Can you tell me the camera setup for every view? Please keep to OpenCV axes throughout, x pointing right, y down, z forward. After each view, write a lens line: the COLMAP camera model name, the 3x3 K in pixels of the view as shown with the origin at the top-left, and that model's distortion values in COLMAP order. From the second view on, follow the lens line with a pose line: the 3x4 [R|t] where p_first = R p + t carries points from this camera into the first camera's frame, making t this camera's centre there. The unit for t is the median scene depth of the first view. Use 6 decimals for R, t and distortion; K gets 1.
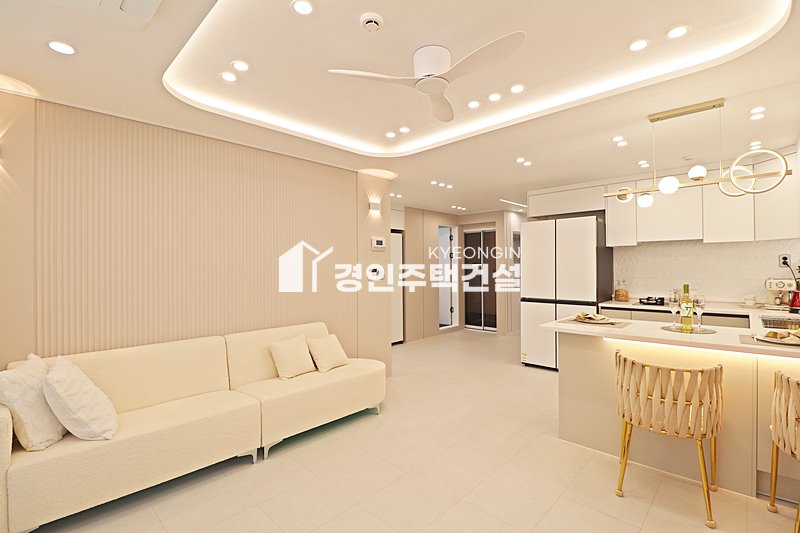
lens RADIAL K [[369.1, 0, 398.3], [0, 369.1, 265.0], [0, 0, 1]] dist [-0.002030, -0.010554]
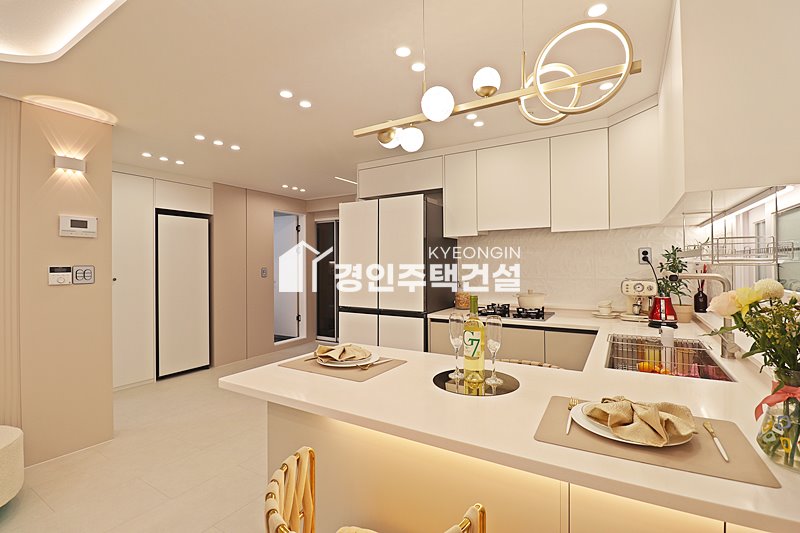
lens RADIAL K [[369.1, 0, 400.9], [0, 369.1, 262.0], [0, 0, 1]] dist [-0.002030, -0.010554]
pose [[0.977418, 0.001967, 0.211306, 0.339399], [-0.001188, 0.999992, -0.003813, 0.004090], [-0.211311, 0.003476, 0.977413, 0.298945]]
